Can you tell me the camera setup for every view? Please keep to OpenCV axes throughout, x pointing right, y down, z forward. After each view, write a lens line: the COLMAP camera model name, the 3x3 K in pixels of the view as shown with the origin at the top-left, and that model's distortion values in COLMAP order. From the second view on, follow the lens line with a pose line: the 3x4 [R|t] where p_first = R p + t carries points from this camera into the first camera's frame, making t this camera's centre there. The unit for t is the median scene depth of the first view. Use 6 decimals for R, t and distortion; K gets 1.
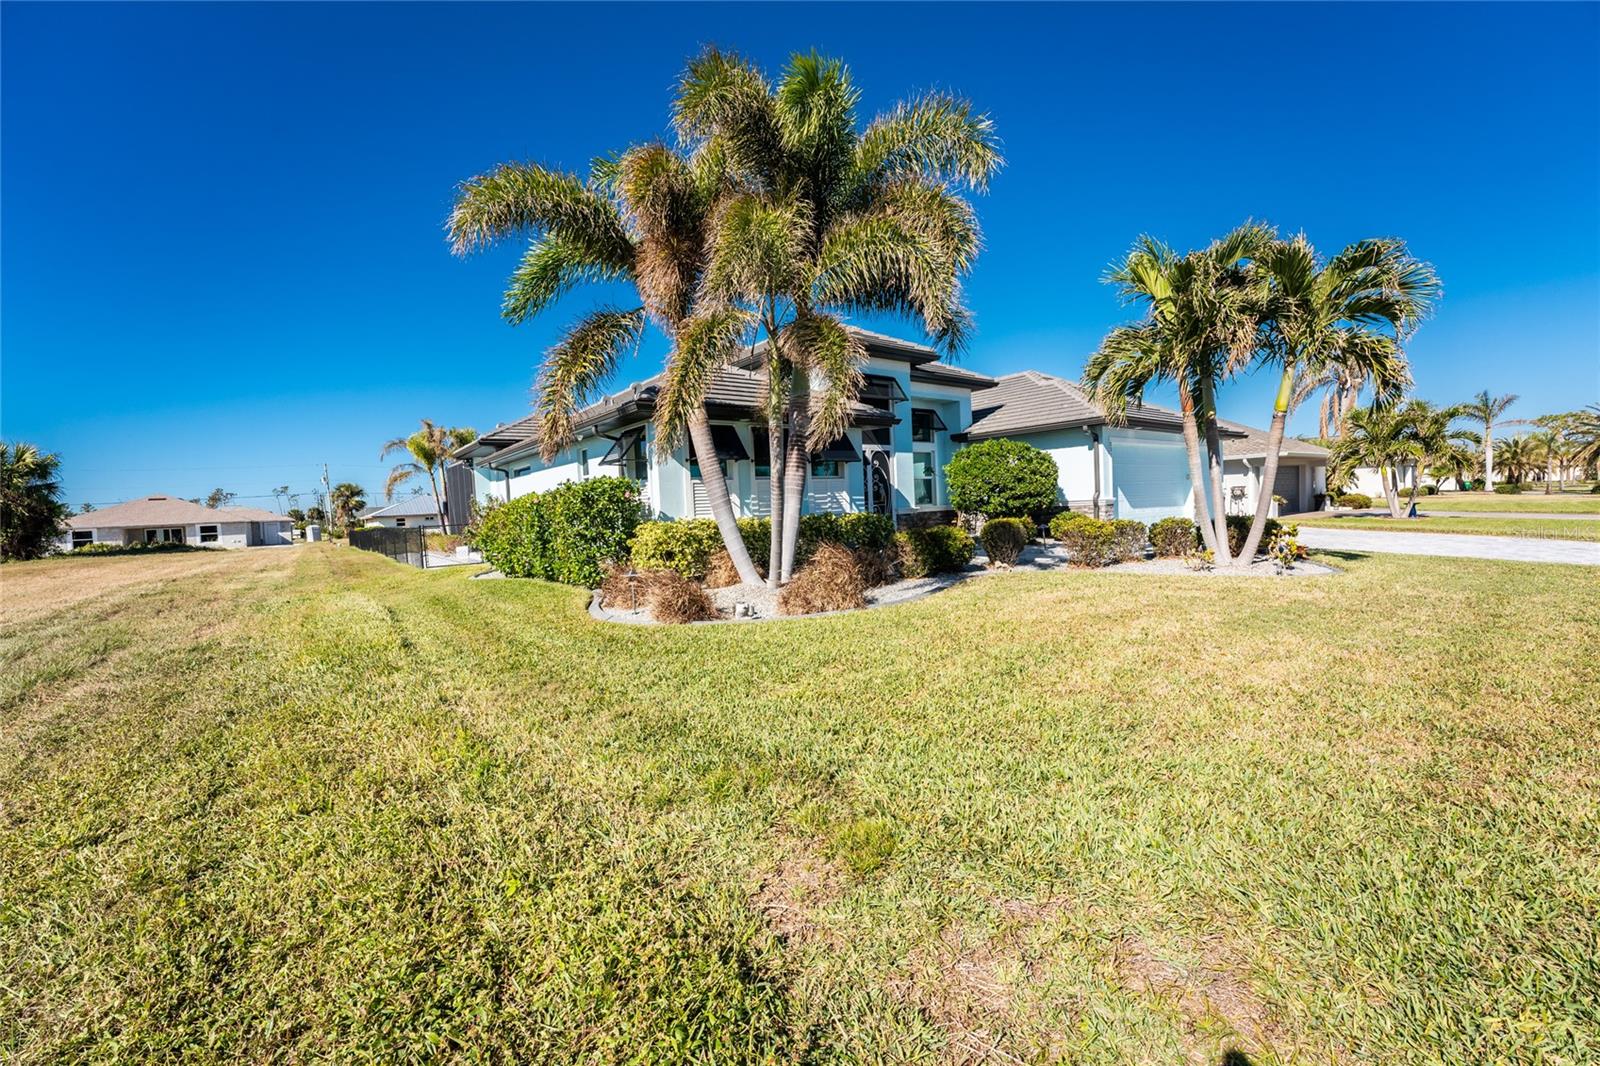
lens RADIAL K [[665.6, 0, 808.6], [0, 665.6, 536.3], [0, 0, 1]] dist [-0.019979, -0.000581]
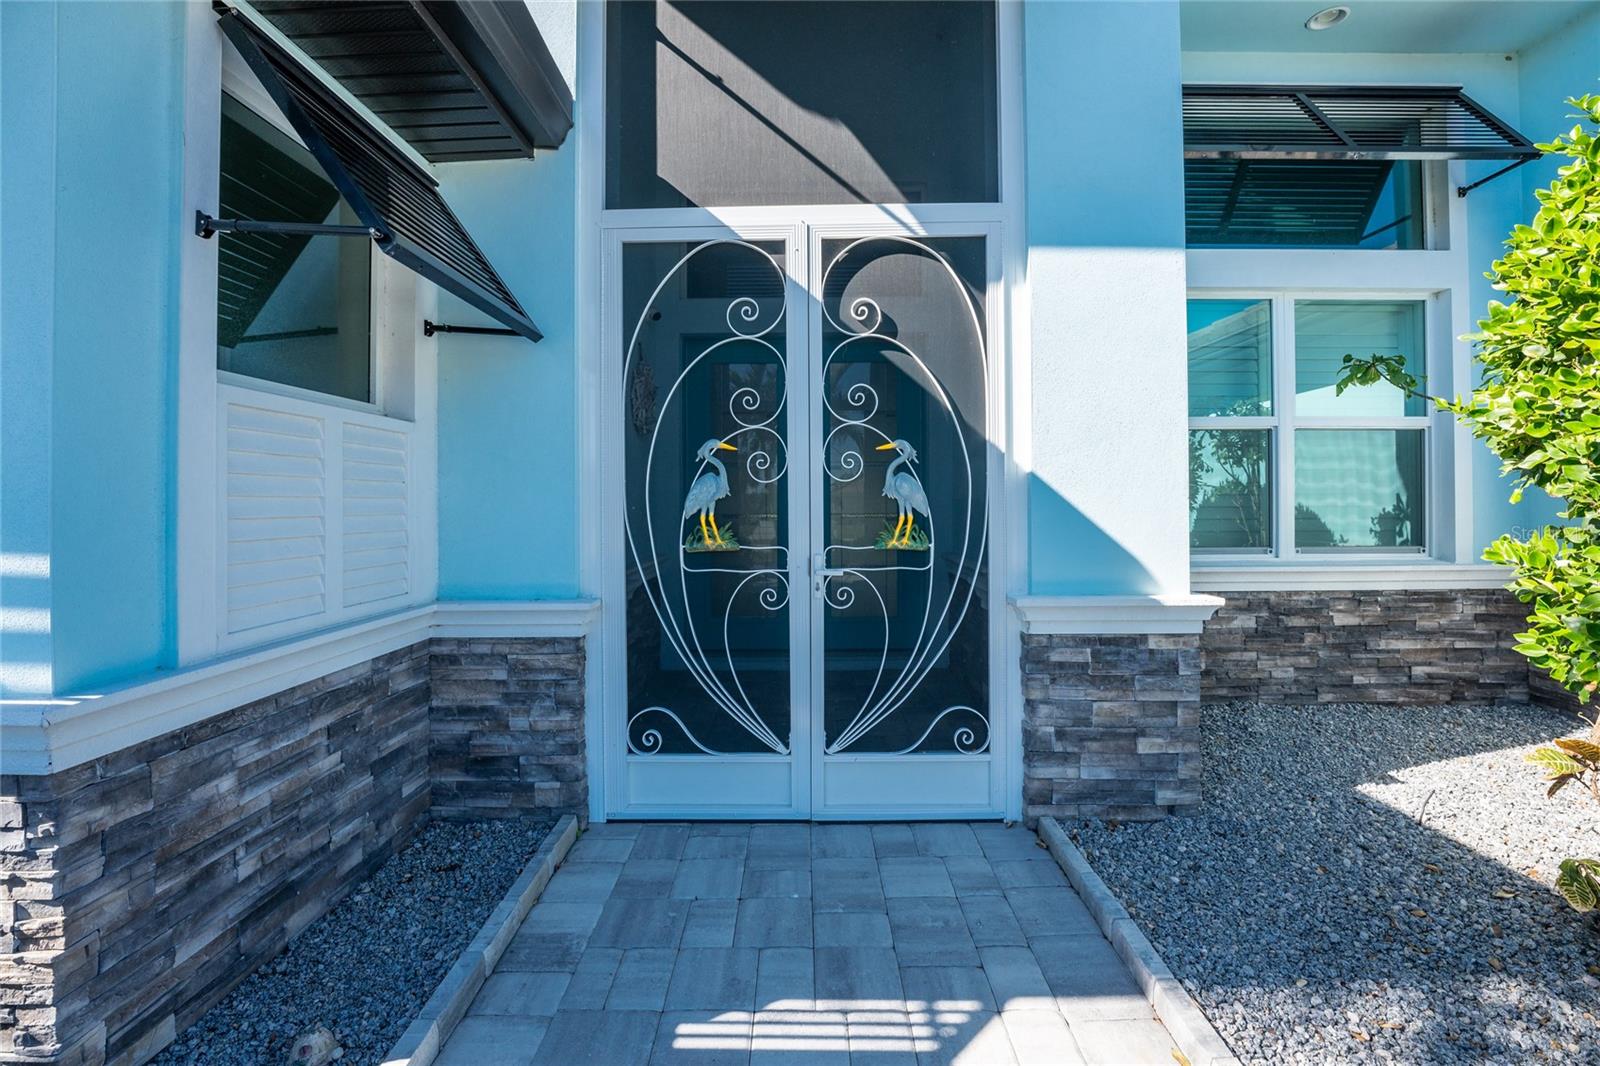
lens RADIAL K [[665.6, 0, 800.1], [0, 665.6, 504.4], [0, 0, 1]] dist [-0.019979, -0.000581]
pose [[0.765494, 0.040590, -0.642161, 0.195136], [-0.053305, 0.998578, -0.000423, -0.061288], [0.641231, 0.034554, 0.766569, 0.853681]]
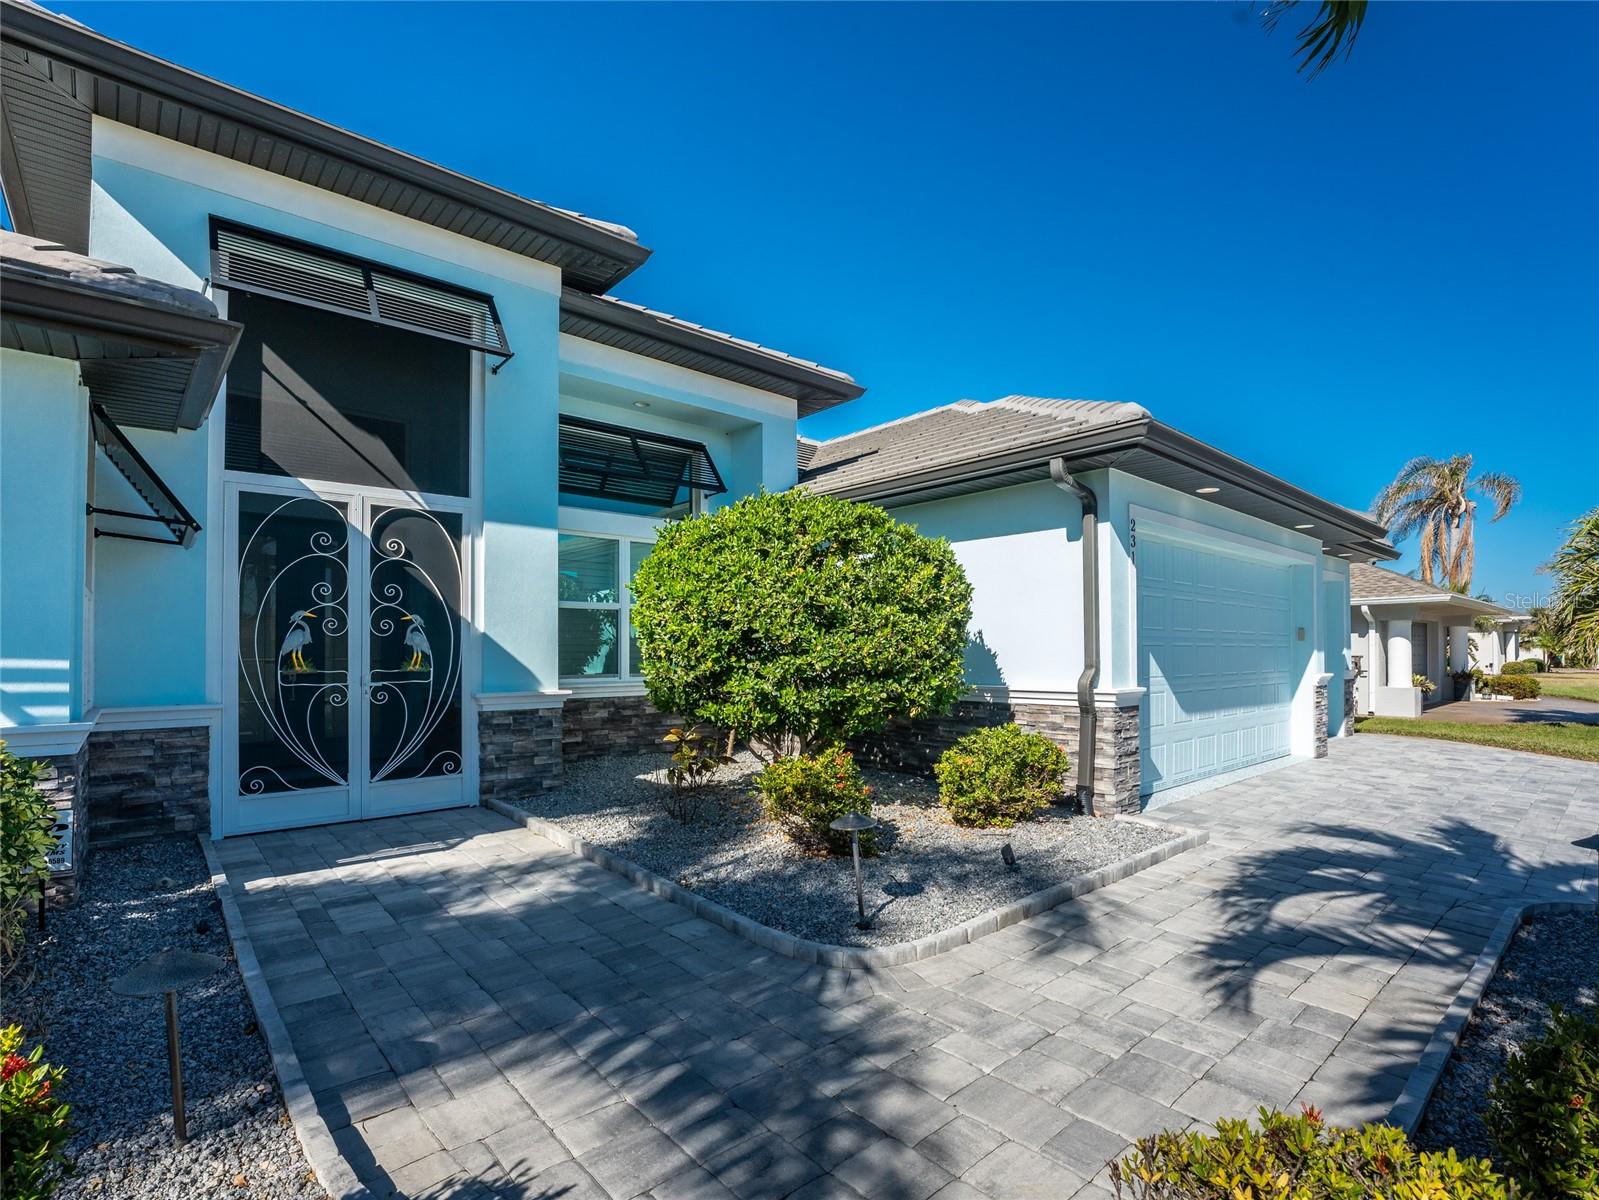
lens RADIAL K [[757.5, 0, 818.9], [0, 757.5, 644.9], [0, 0, 1]] dist [-0.035737, 0.000814]
pose [[0.997799, 0.041959, 0.051344, 0.280837], [-0.039267, 0.997856, -0.052359, -0.053270], [-0.053431, 0.050227, 0.997308, 0.633215]]
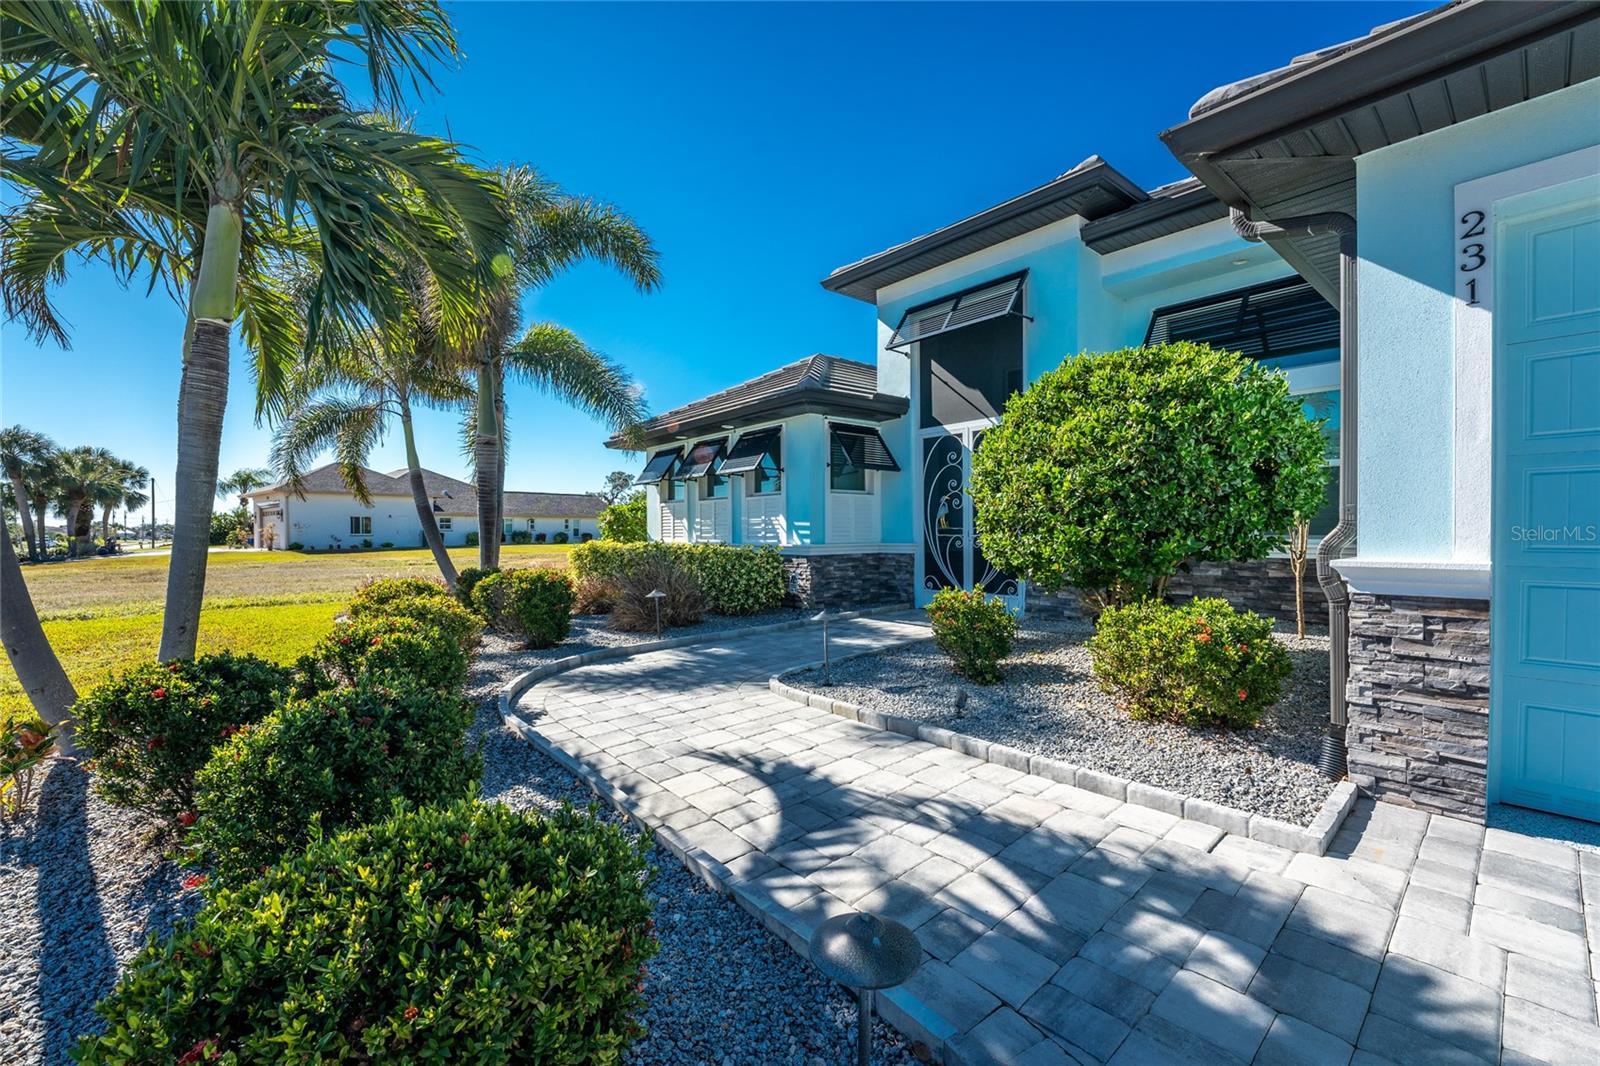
lens RADIAL K [[665.6, 0, 797.6], [0, 665.6, 539.5], [0, 0, 1]] dist [-0.019979, -0.000581]
pose [[0.017073, 0.057296, -0.998211, 0.612387], [-0.033487, 0.997829, 0.056702, -0.067160], [0.999293, 0.032459, 0.018955, 0.835841]]
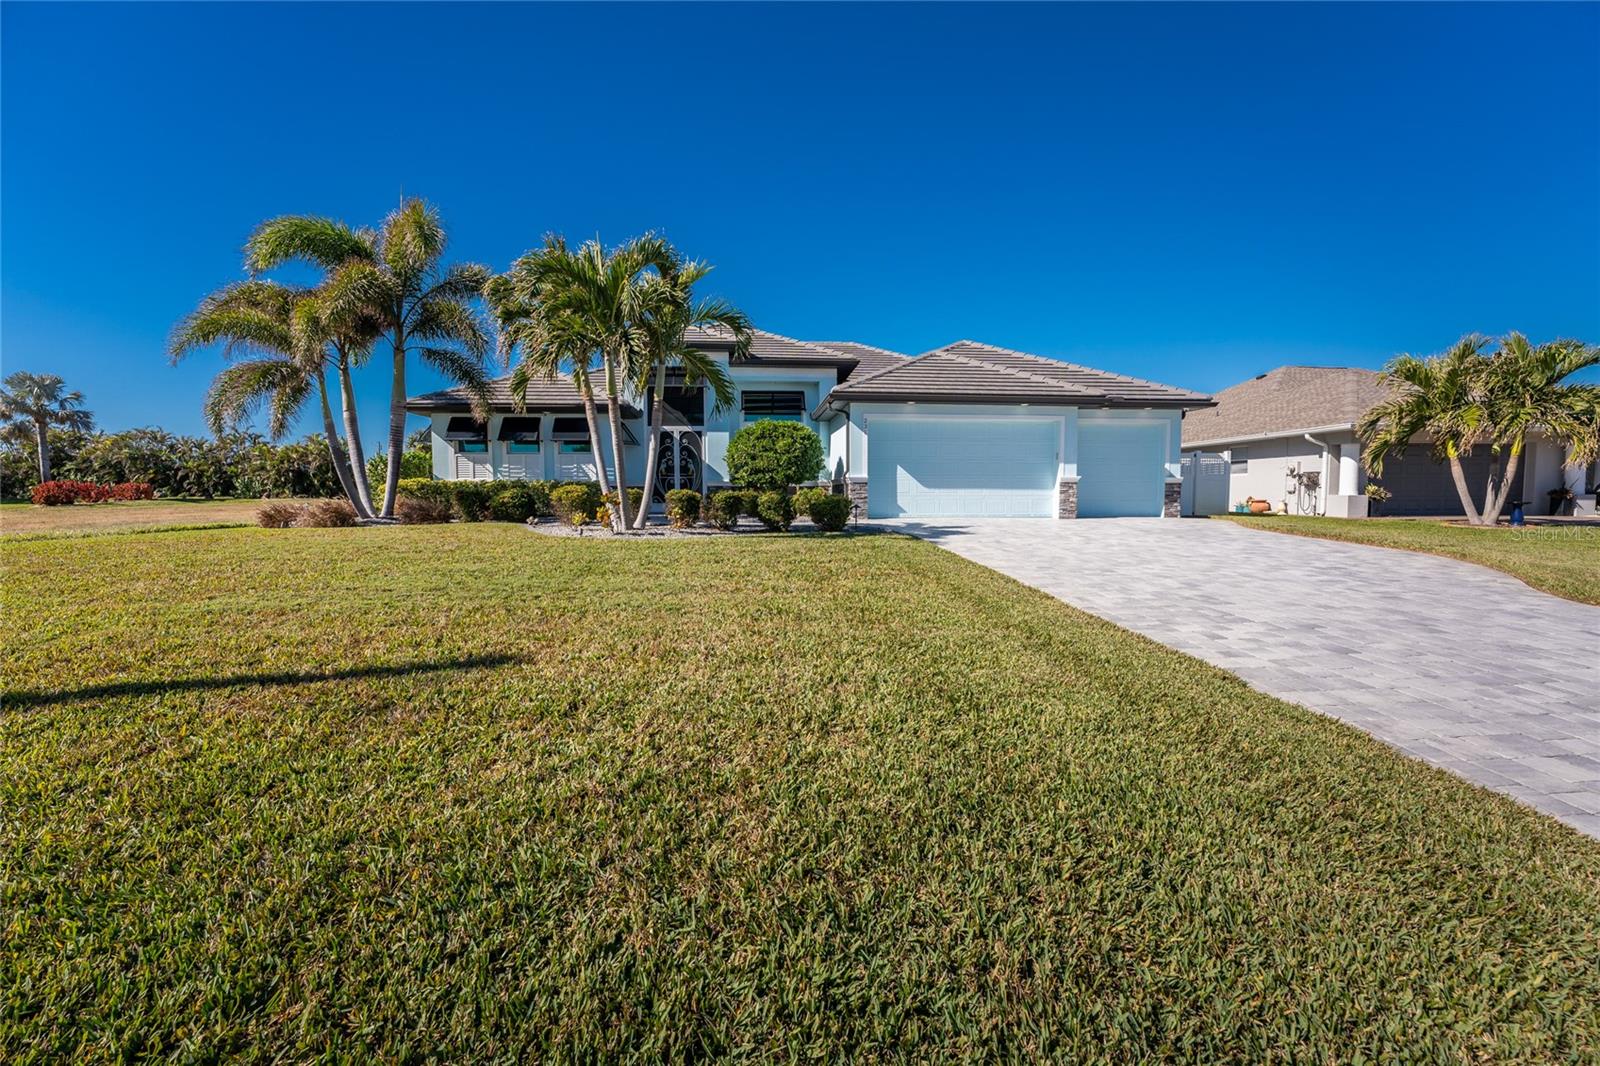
lens RADIAL K [[665.6, 0, 799.9], [0, 665.6, 537.9], [0, 0, 1]] dist [-0.019979, -0.000581]
pose [[0.816191, 0.080752, -0.572112, 0.947687], [-0.058656, 0.996650, 0.056994, -0.018551], [0.574798, -0.012960, 0.818193, 0.144567]]
